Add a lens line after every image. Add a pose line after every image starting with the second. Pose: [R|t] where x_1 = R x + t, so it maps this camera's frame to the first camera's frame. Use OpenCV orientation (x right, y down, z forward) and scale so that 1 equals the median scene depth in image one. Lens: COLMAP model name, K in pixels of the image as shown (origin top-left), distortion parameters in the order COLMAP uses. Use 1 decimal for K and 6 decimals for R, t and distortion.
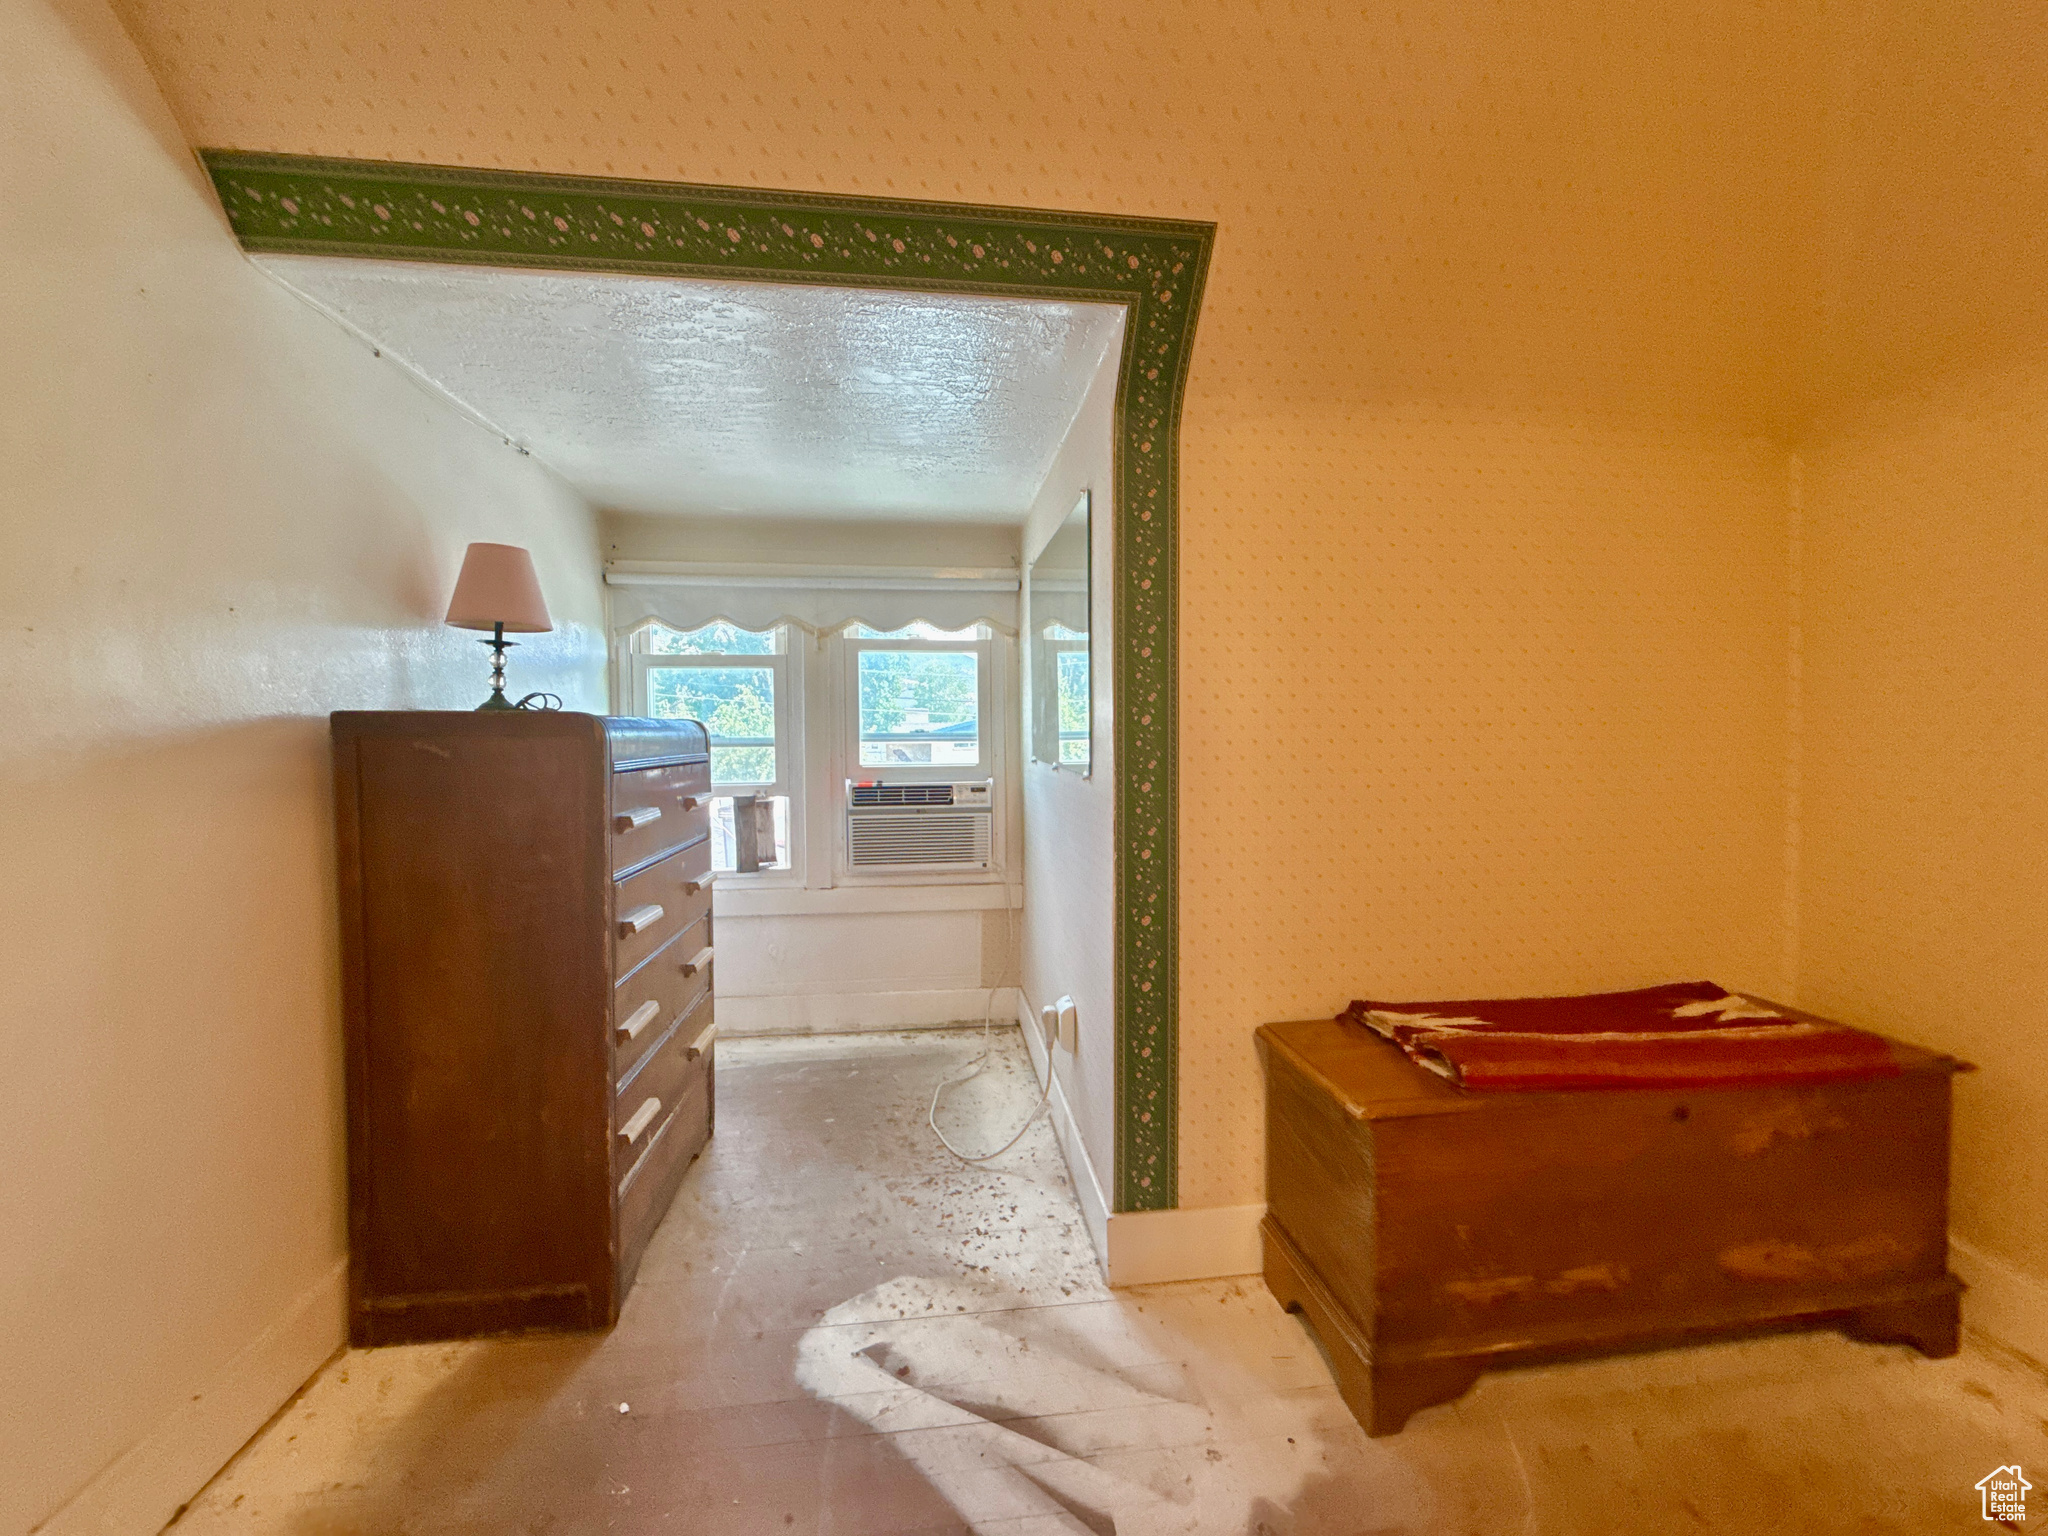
lens RADIAL K [[817.6, 0, 1024.4], [0, 817.6, 761.7], [0, 0, 1]] dist [-0.000113, -0.000898]
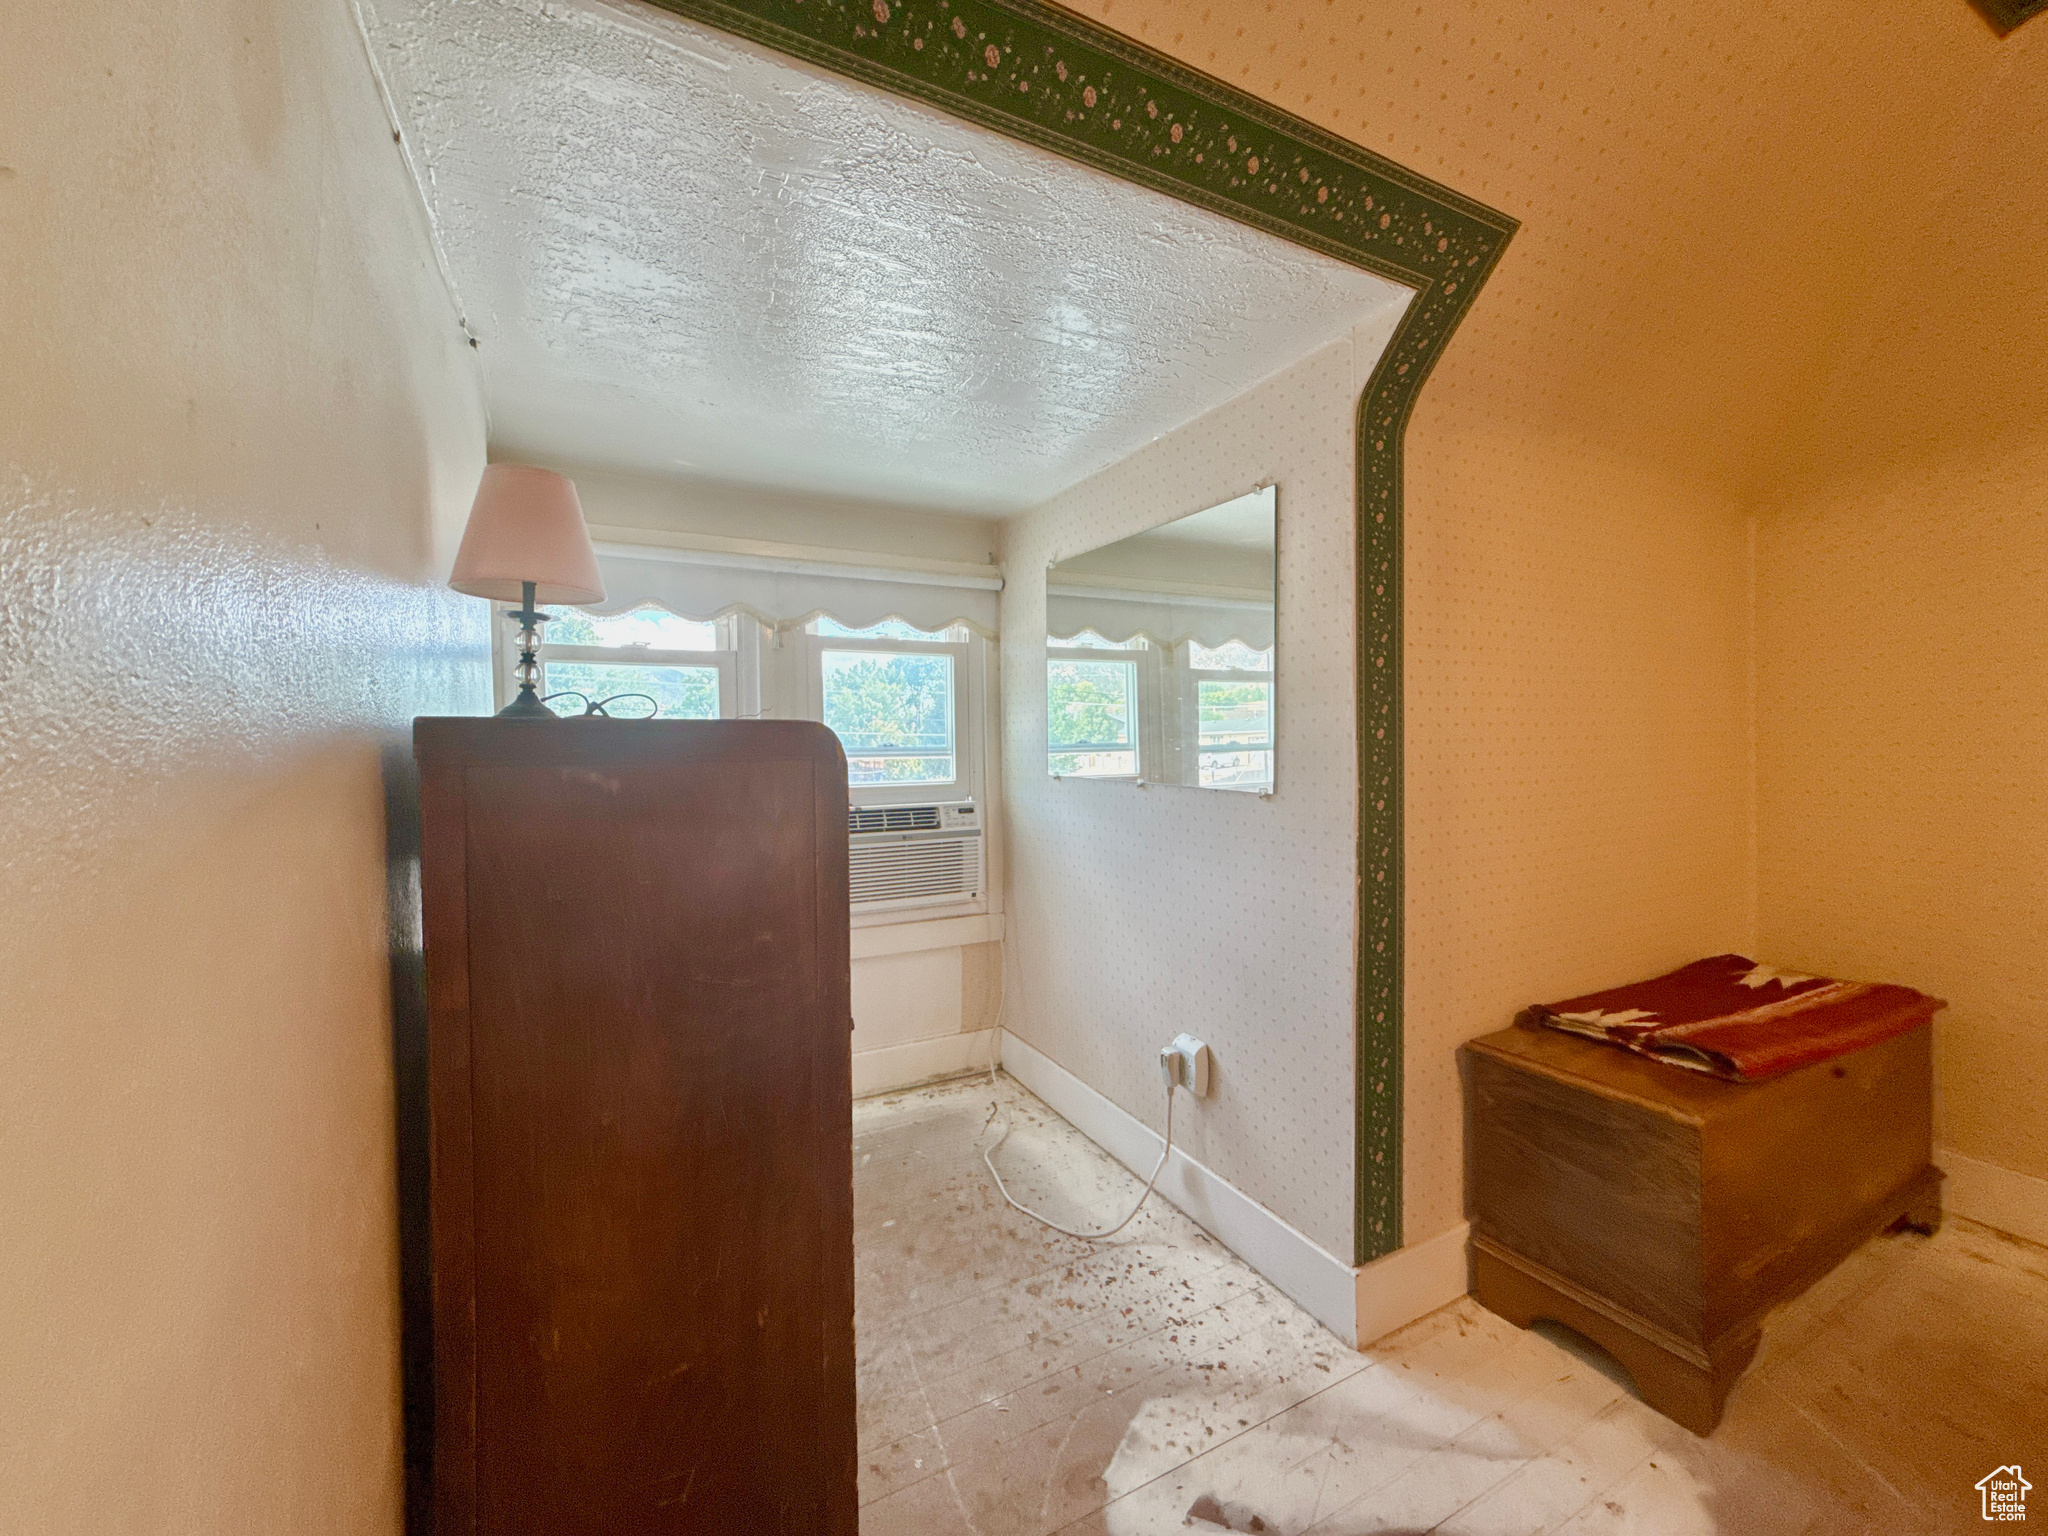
lens RADIAL K [[817.6, 0, 1025.2], [0, 817.6, 762.5], [0, 0, 1]] dist [-0.000113, -0.000898]
pose [[0.935479, -0.011091, 0.353208, -0.523735], [0.015632, 0.999828, -0.010007, -0.013476], [-0.353036, 0.014883, 0.935491, 0.243734]]
